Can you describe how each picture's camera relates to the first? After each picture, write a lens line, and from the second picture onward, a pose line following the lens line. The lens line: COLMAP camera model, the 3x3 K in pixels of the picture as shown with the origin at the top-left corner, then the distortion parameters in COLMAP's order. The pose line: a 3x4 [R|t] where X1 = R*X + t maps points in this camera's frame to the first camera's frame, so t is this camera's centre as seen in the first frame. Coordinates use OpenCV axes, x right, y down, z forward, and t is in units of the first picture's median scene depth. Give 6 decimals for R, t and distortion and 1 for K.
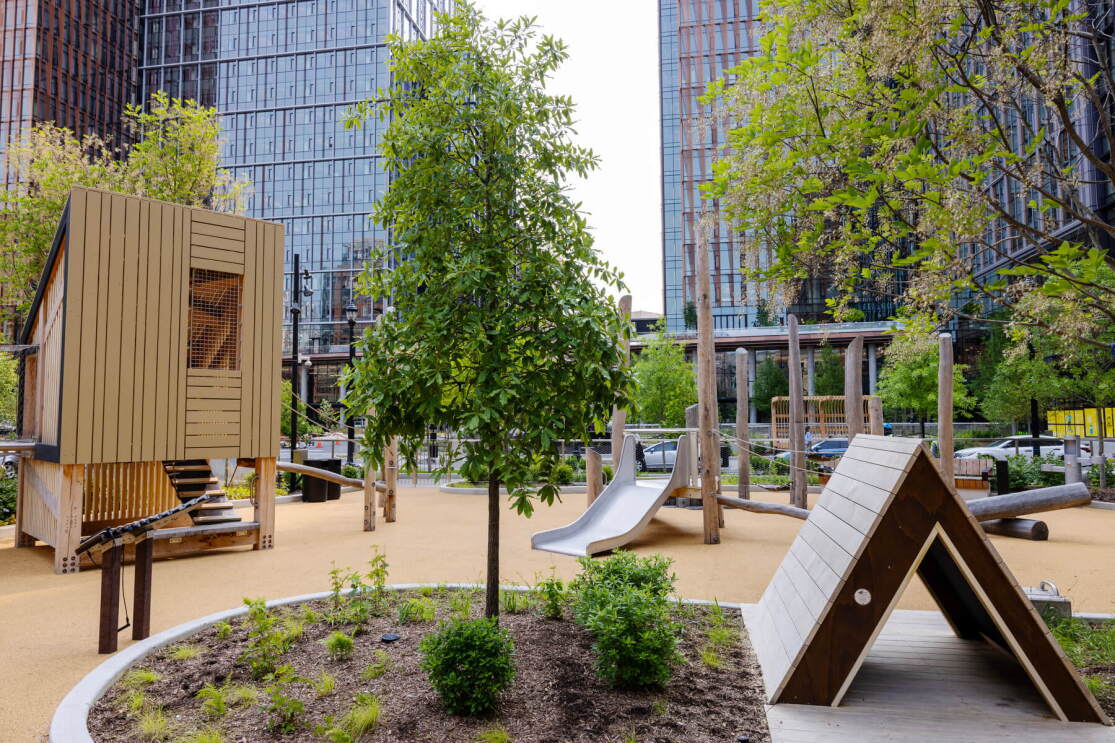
lens RADIAL K [[740.7, 0, 555.2], [0, 740.7, 373.4], [0, 0, 1]] dist [0.002121, 0.000320]
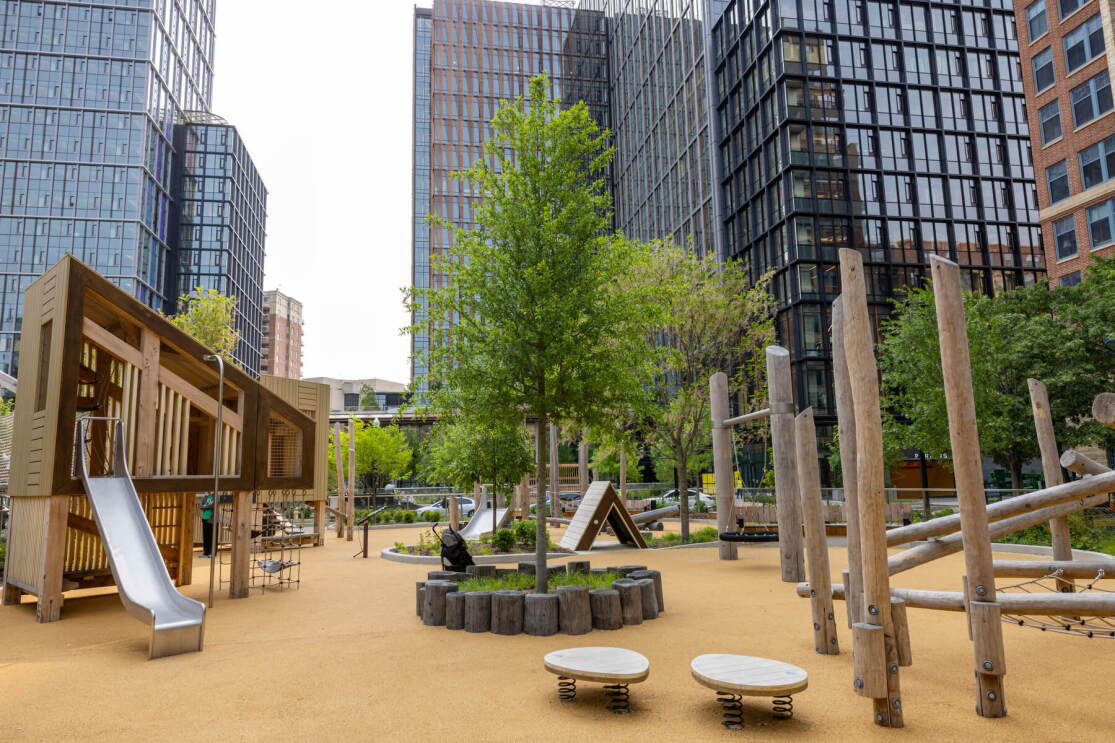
lens RADIAL K [[740.7, 0, 555.2], [0, 740.7, 373.4], [0, 0, 1]] dist [0.002121, 0.000320]
pose [[0.933369, 0.039598, 0.356728, -0.050083], [-0.007566, 0.995845, -0.090745, -0.005029], [-0.358839, 0.082000, 0.929791, -0.108370]]
